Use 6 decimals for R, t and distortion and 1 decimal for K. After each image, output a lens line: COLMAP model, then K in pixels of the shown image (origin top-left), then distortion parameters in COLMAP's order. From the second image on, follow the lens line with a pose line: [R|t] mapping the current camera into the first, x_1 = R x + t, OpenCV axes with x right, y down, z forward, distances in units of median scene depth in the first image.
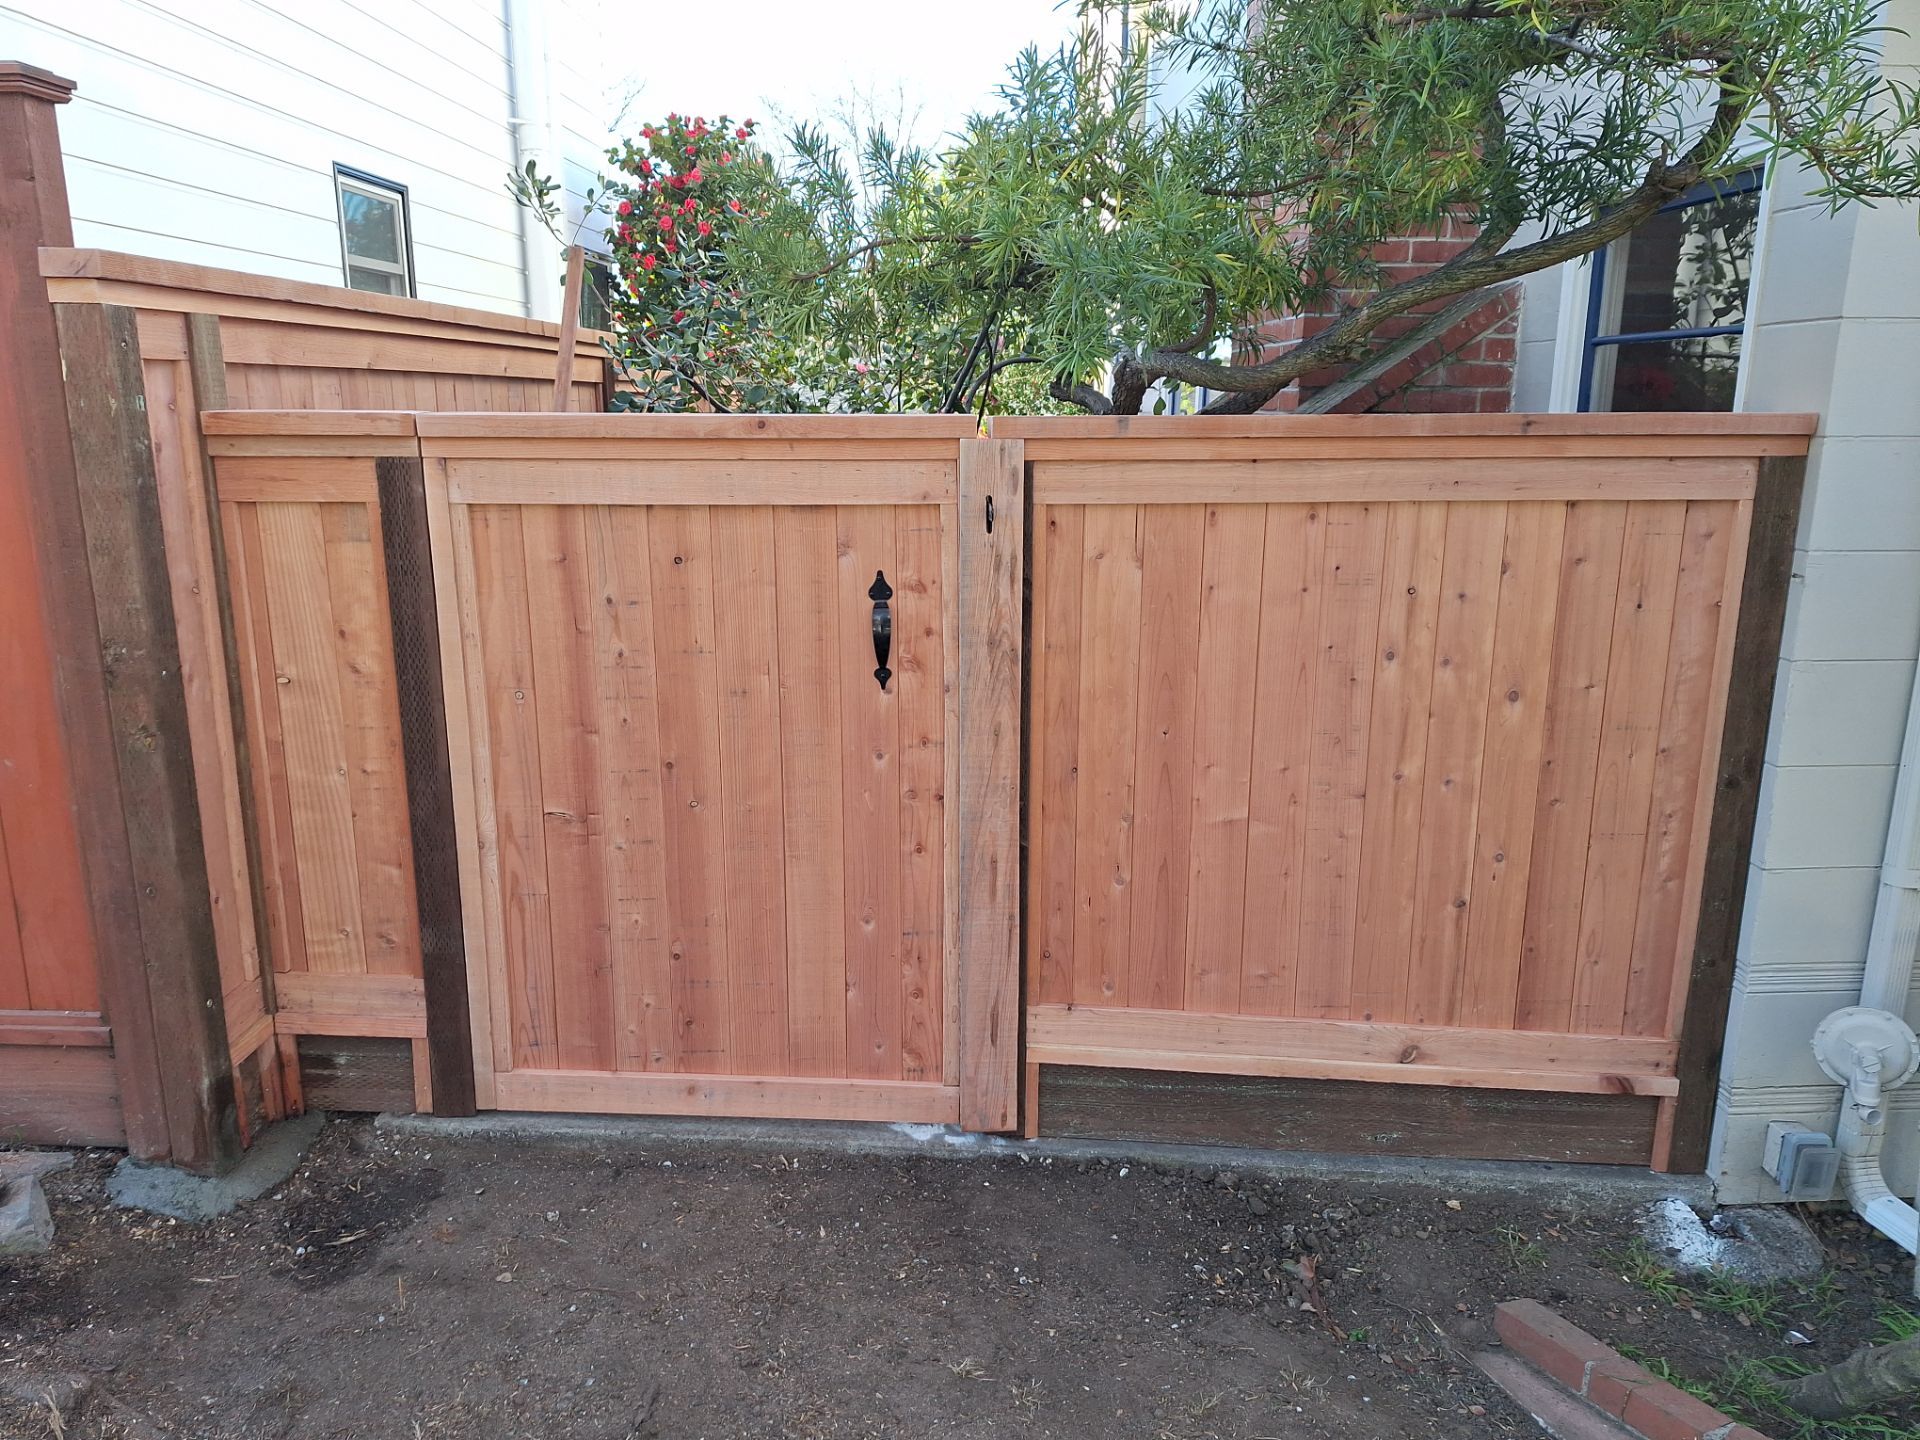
lens RADIAL K [[1320.9, 0, 980.4], [0, 1320.9, 713.5], [0, 0, 1]] dist [0.091428, -0.117030]
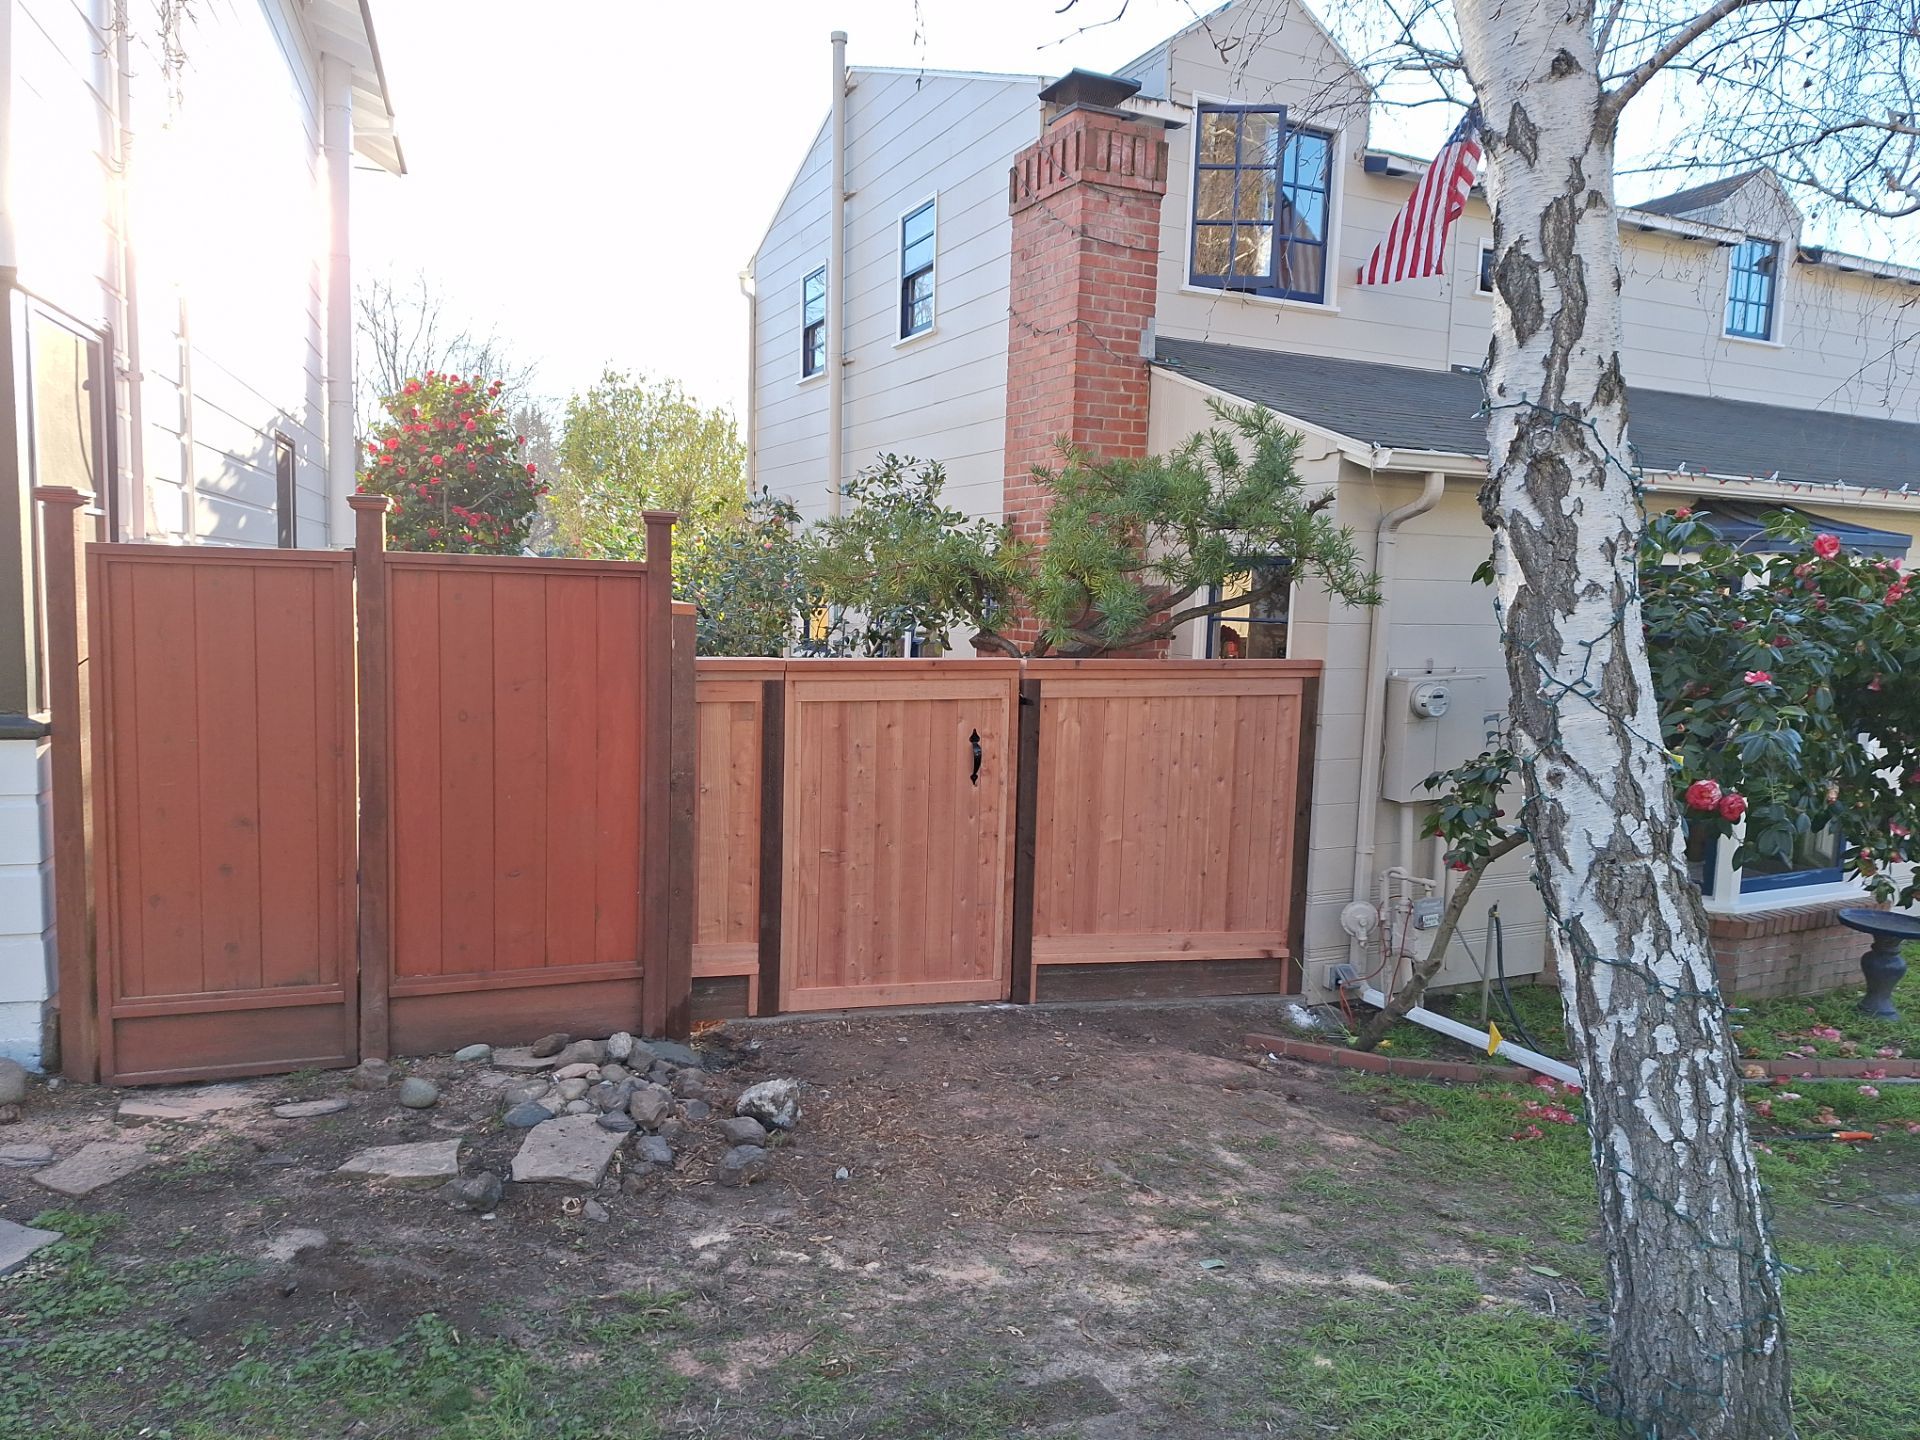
lens RADIAL K [[1324.7, 0, 974.8], [0, 1324.7, 722.9], [0, 0, 1]] dist [0.105239, -0.135036]
pose [[0.920414, -0.016881, 0.390581, -0.882938], [0.060926, 0.993054, -0.100654, 0.095670], [-0.386169, 0.116440, 0.915049, -0.941125]]
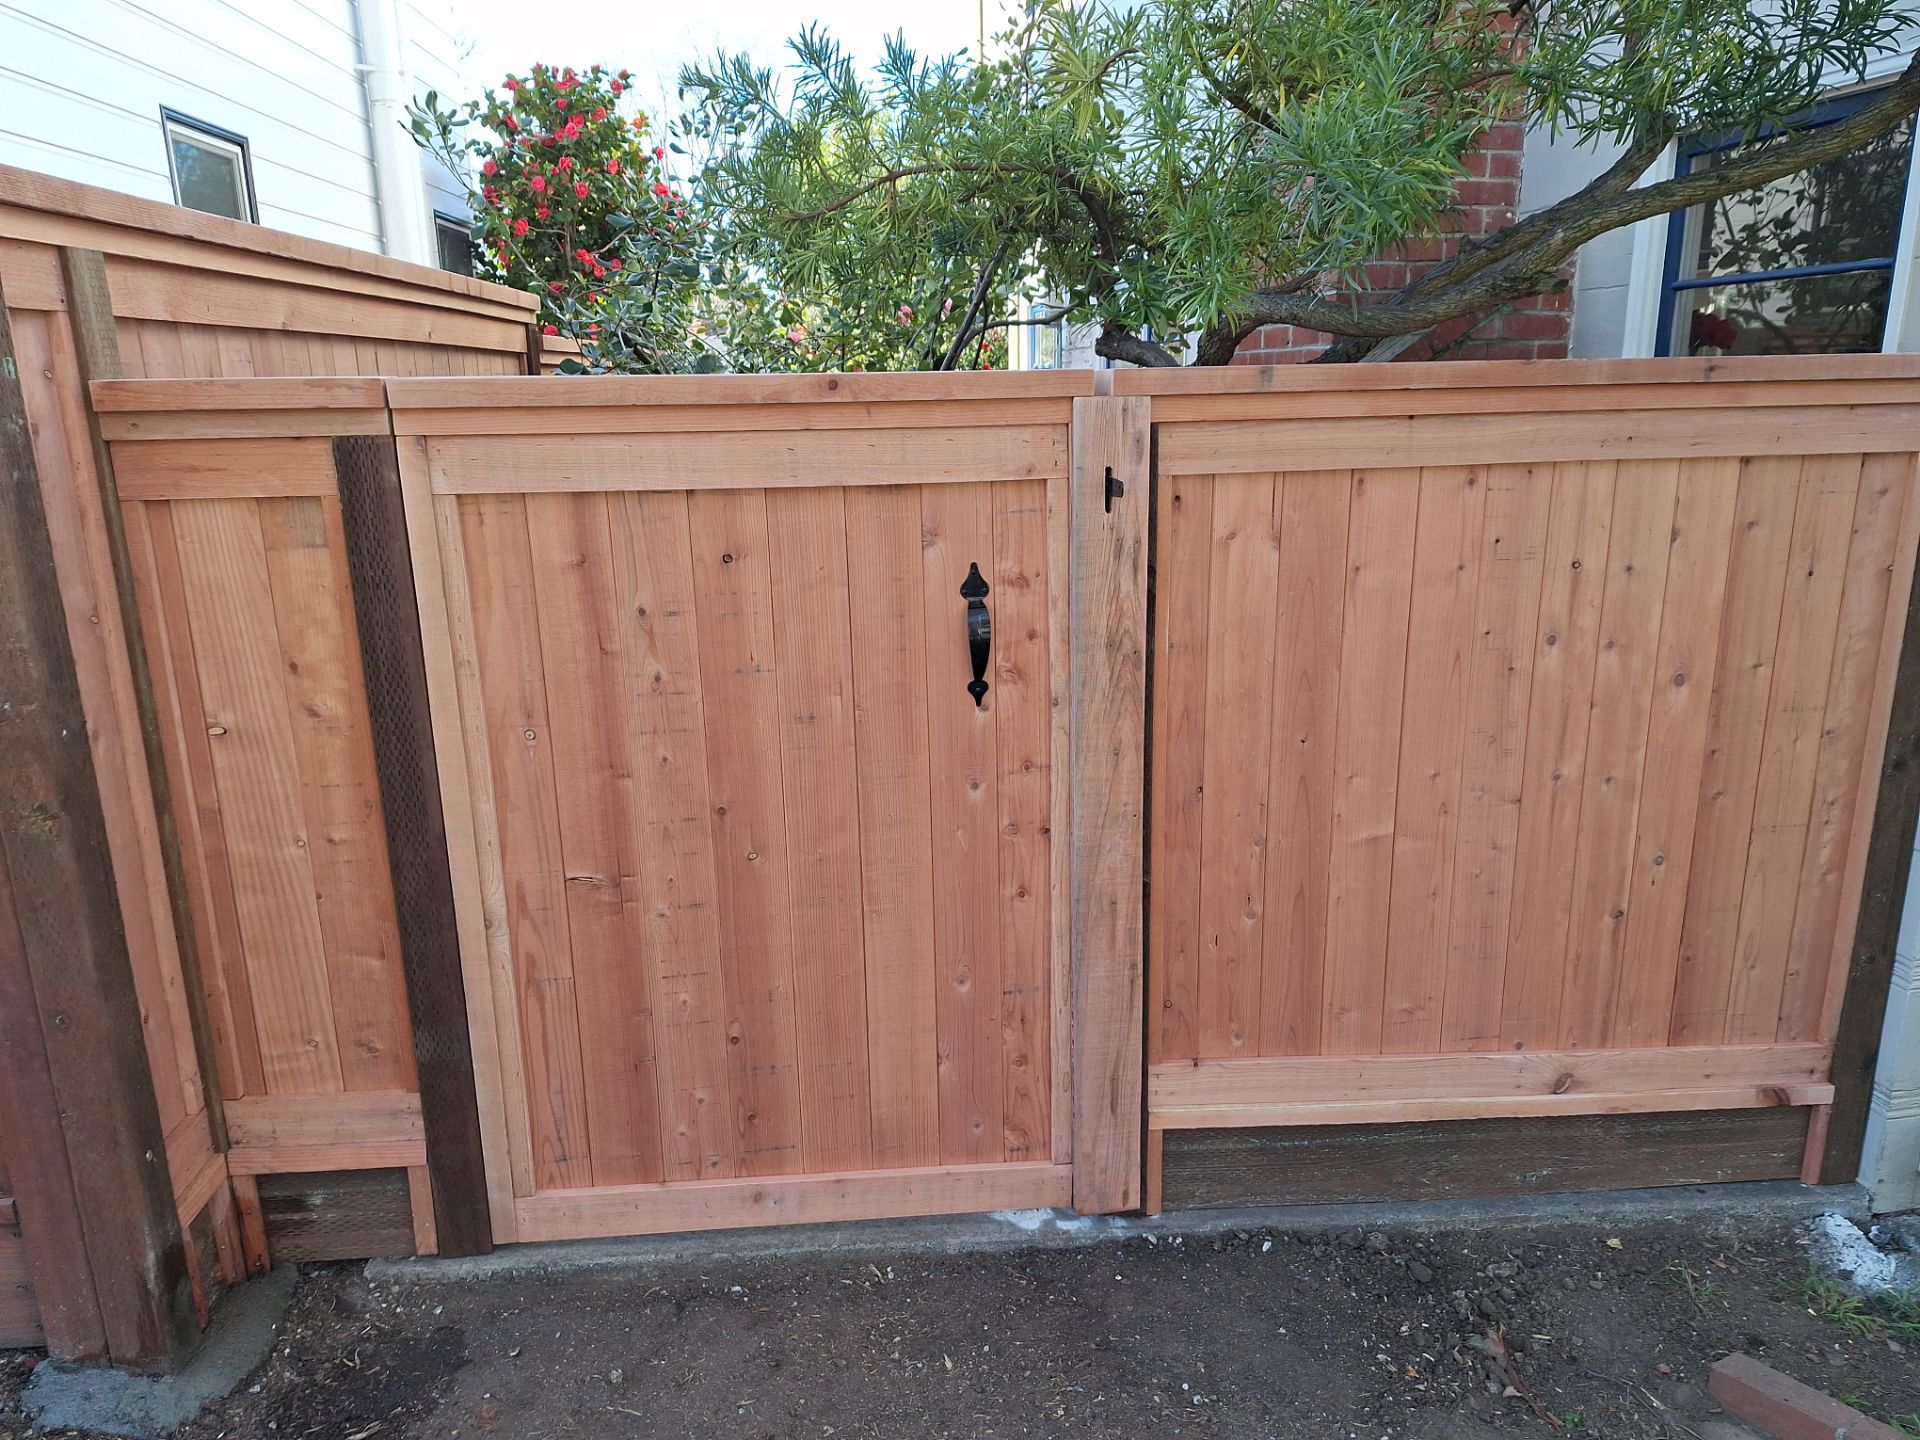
lens RADIAL K [[1313.9, 0, 995.4], [0, 1313.9, 735.8], [0, 0, 1]] dist [0.054338, -0.055455]
pose [[0.991888, -0.048994, 0.117297, -0.157477], [0.045421, 0.998424, 0.032951, -0.025629], [-0.118726, -0.027356, 0.992550, 0.177955]]
